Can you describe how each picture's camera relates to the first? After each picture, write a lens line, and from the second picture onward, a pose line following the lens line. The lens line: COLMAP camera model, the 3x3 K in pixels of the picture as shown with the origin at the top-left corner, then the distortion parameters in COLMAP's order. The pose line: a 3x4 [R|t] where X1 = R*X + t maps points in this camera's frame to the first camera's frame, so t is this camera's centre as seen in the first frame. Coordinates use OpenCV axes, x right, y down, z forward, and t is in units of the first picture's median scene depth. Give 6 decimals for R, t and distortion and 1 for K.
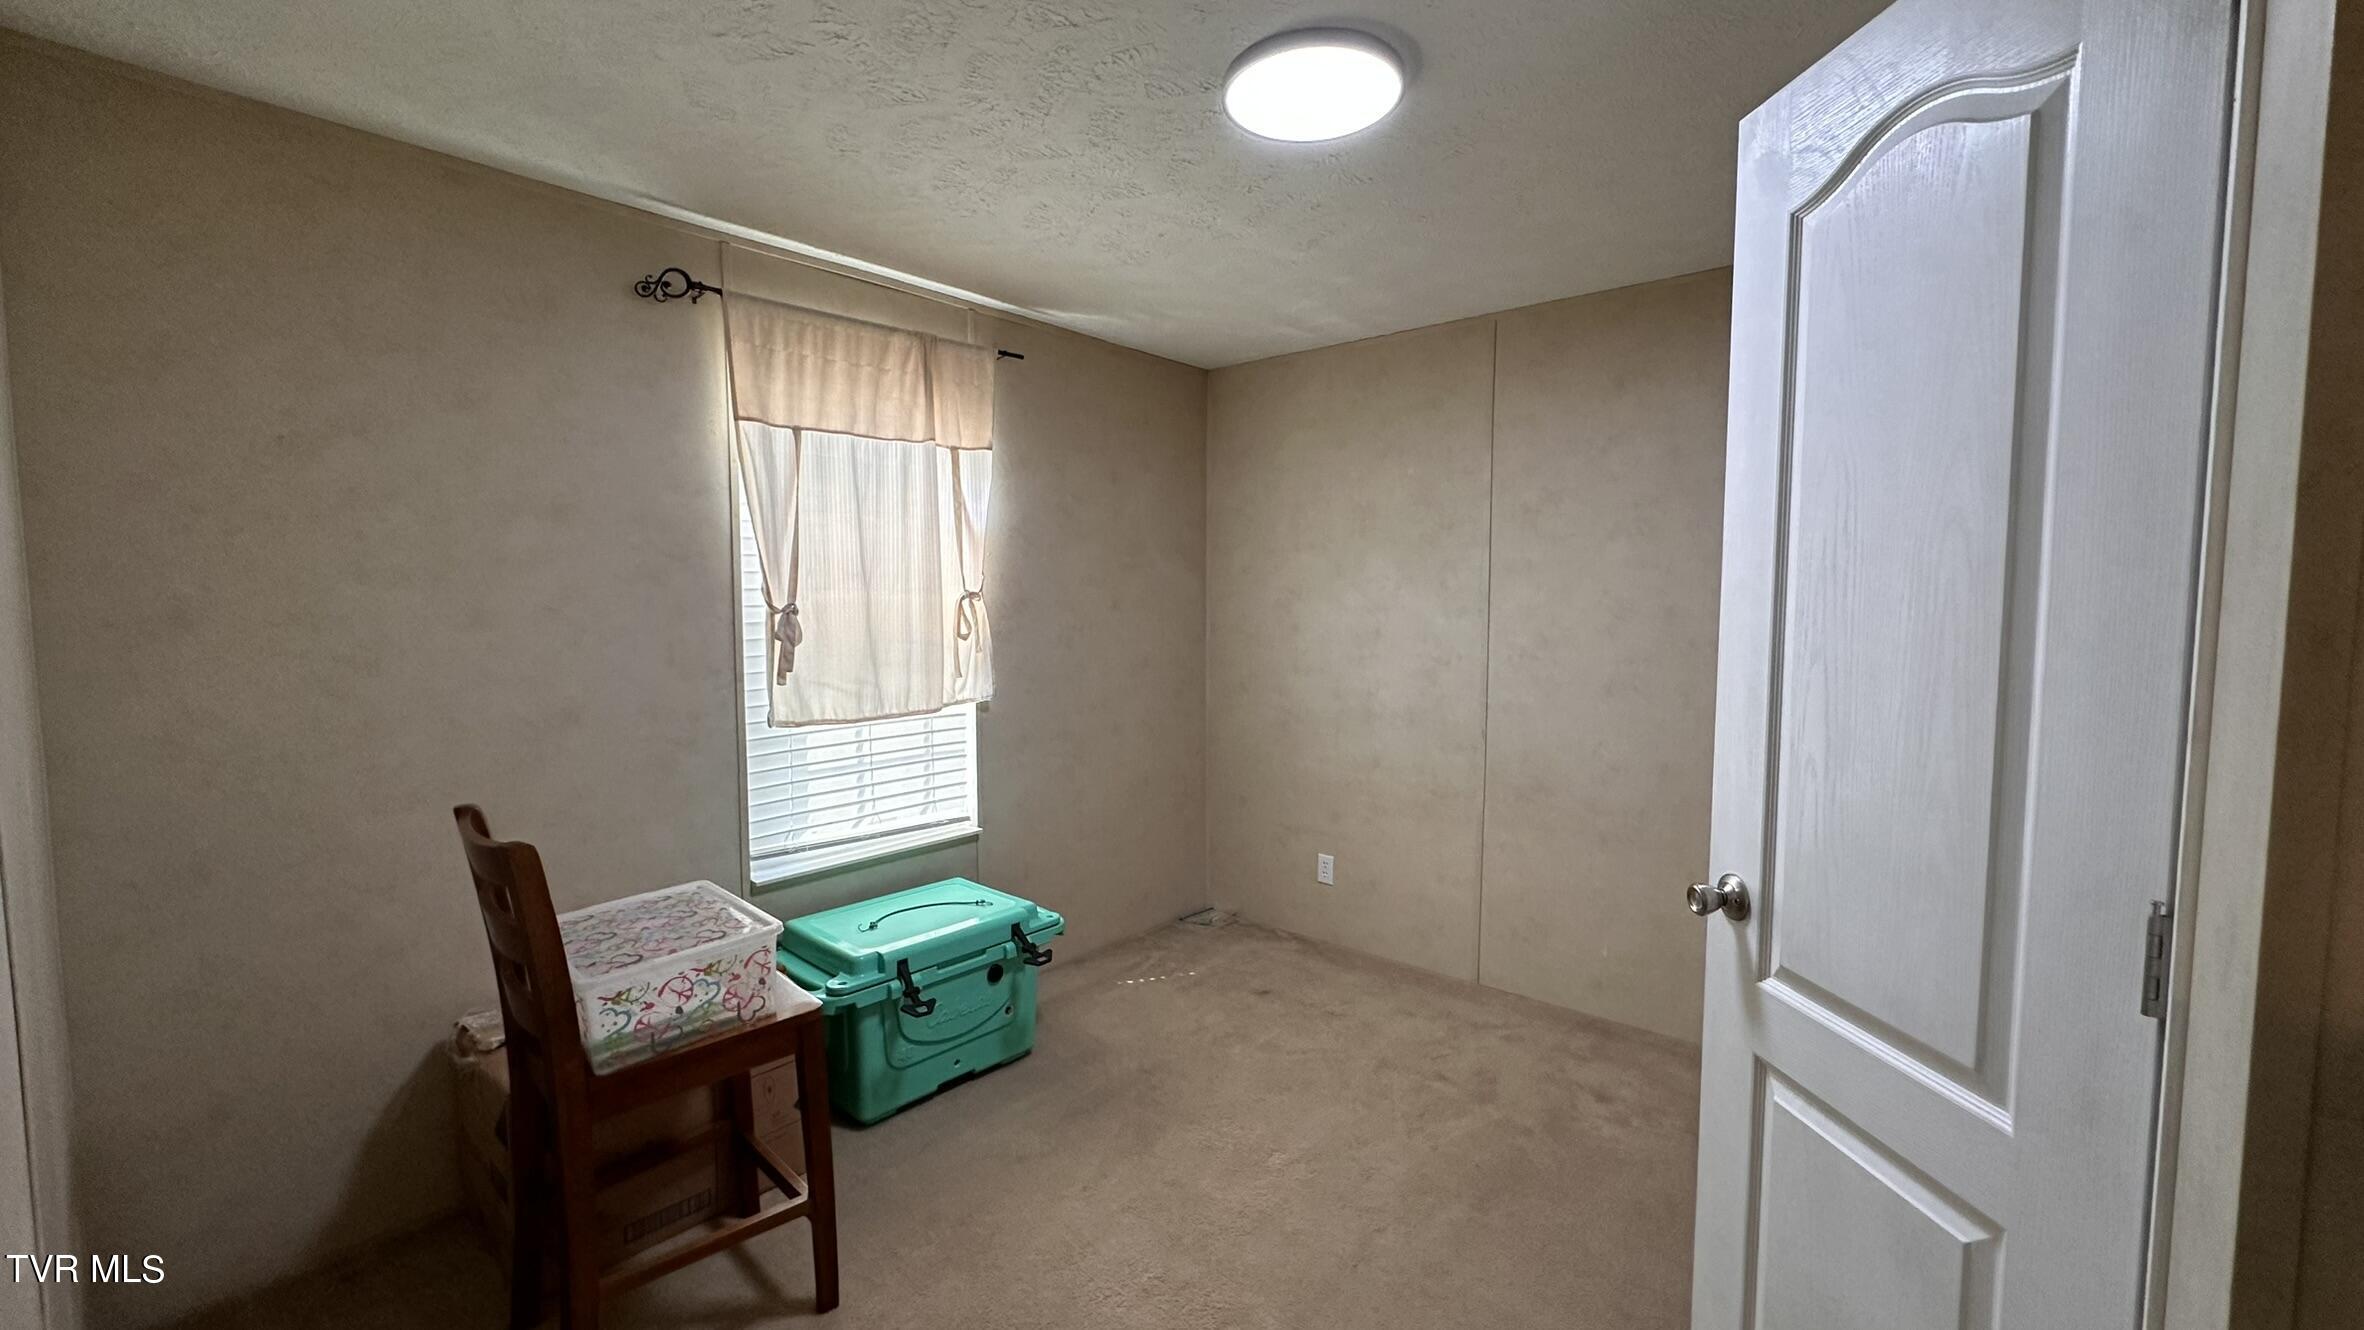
lens RADIAL K [[935.2, 0, 1183.7], [0, 935.2, 661.8], [0, 0, 1]] dist [0.000270, -0.000108]
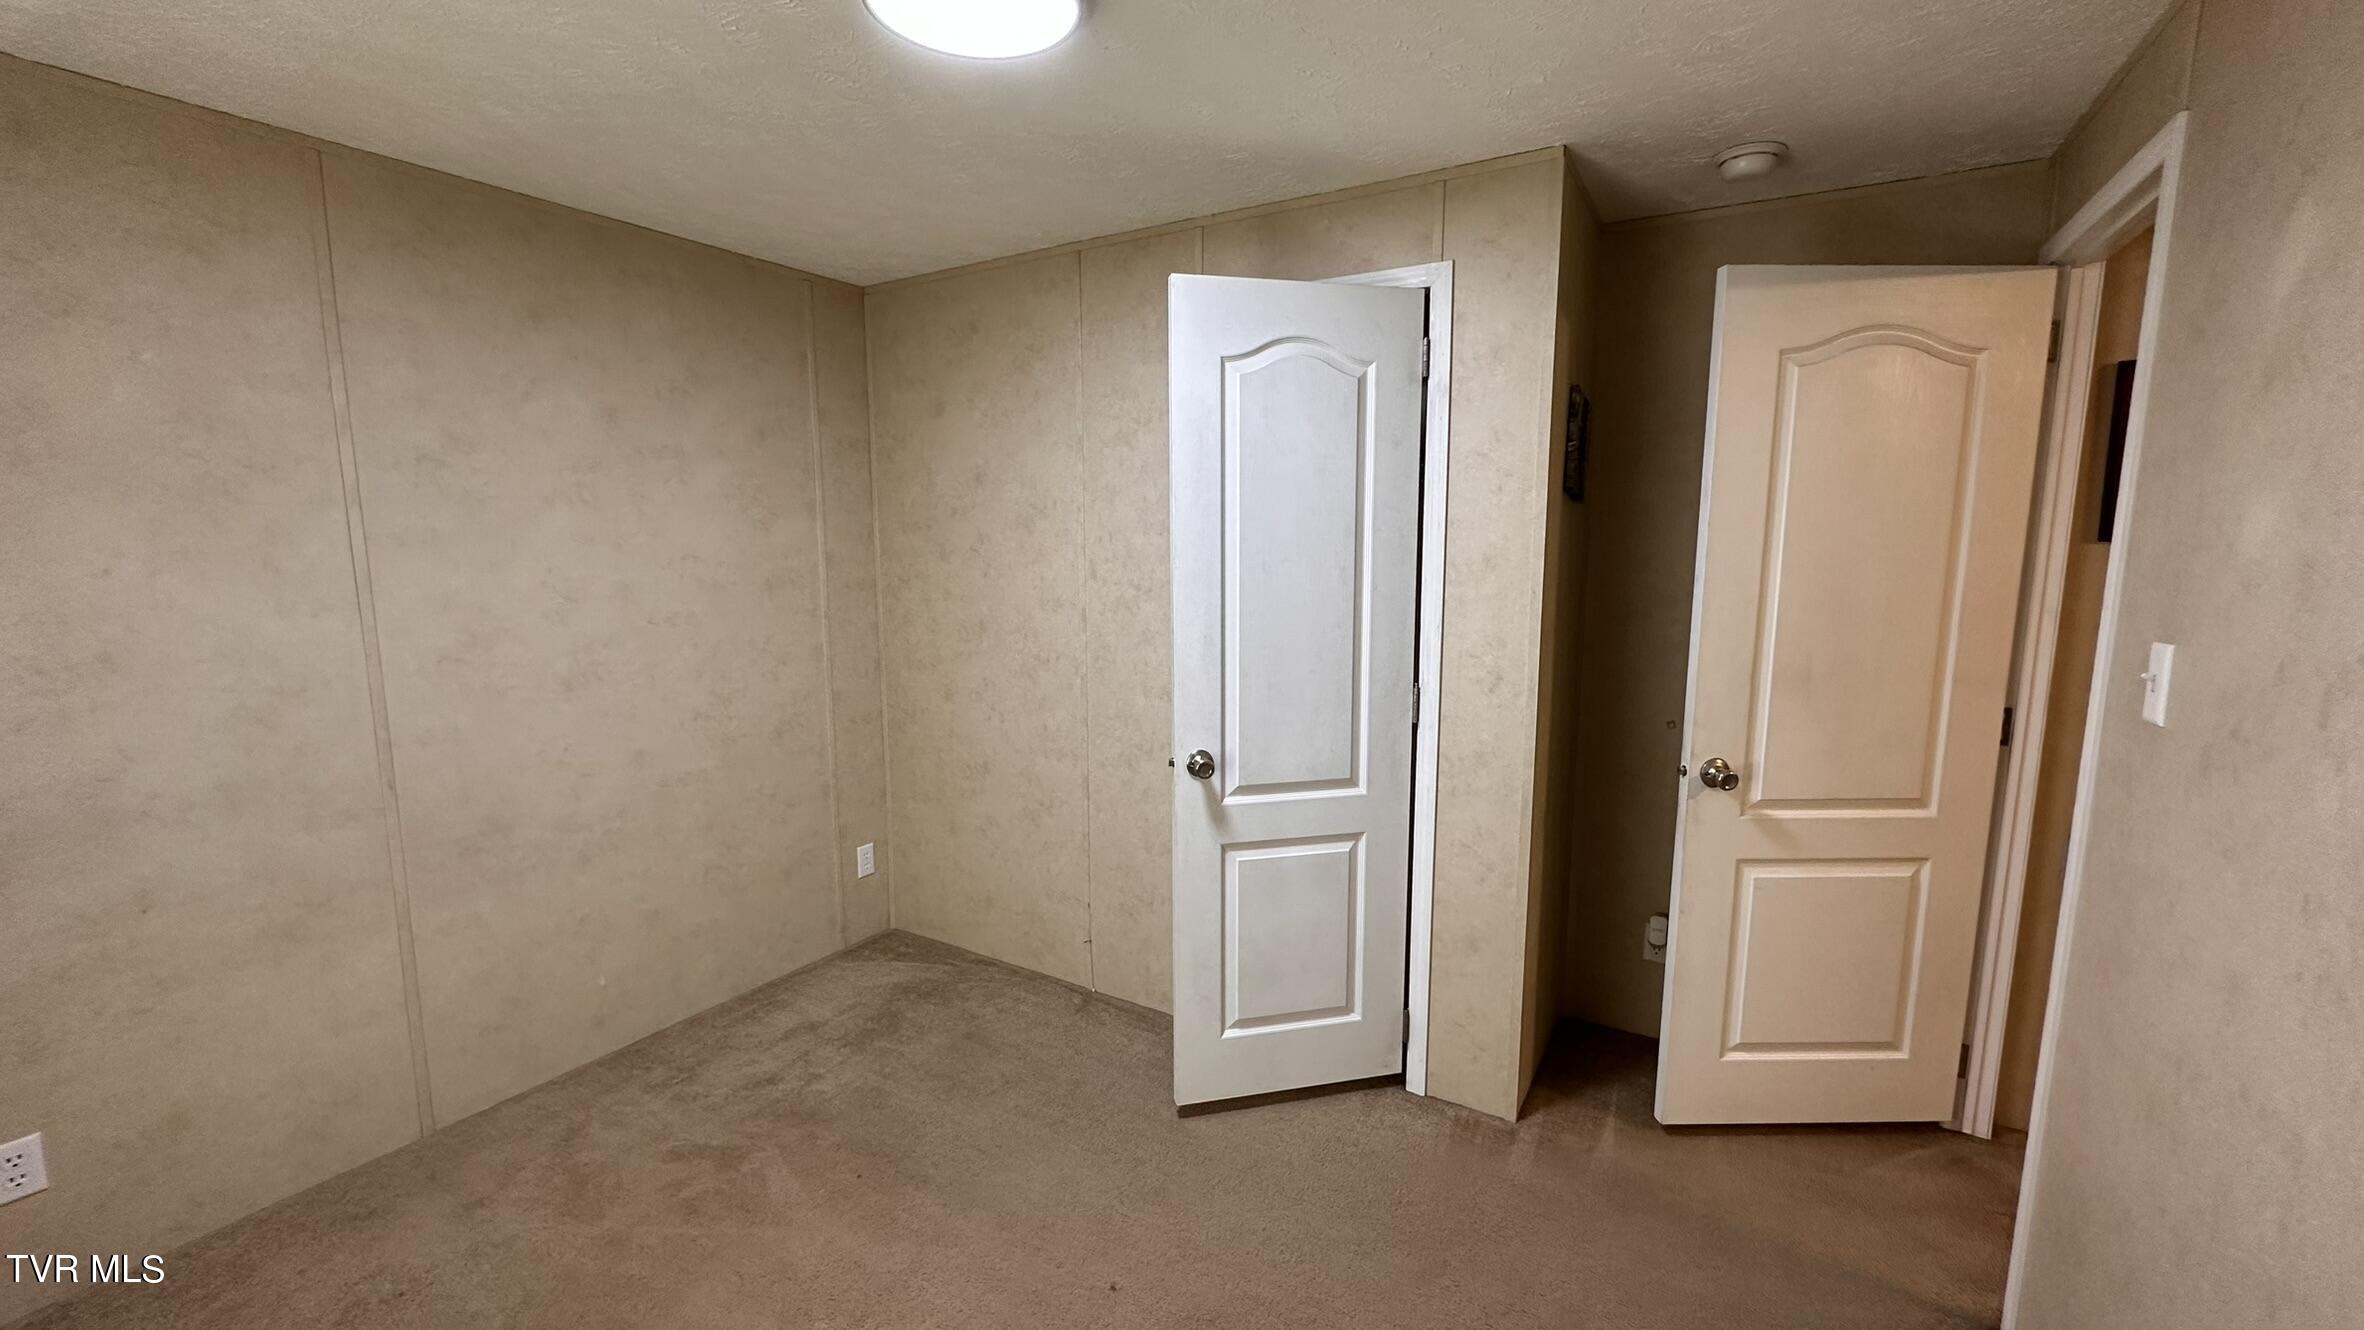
lens RADIAL K [[935.2, 0, 1183.7], [0, 935.2, 661.8], [0, 0, 1]] dist [0.000270, -0.000108]
pose [[-0.154903, -0.133438, 0.978877, -0.431634], [0.067080, 0.987129, 0.145178, -0.072437], [-0.985650, 0.088152, -0.143958, 0.540810]]
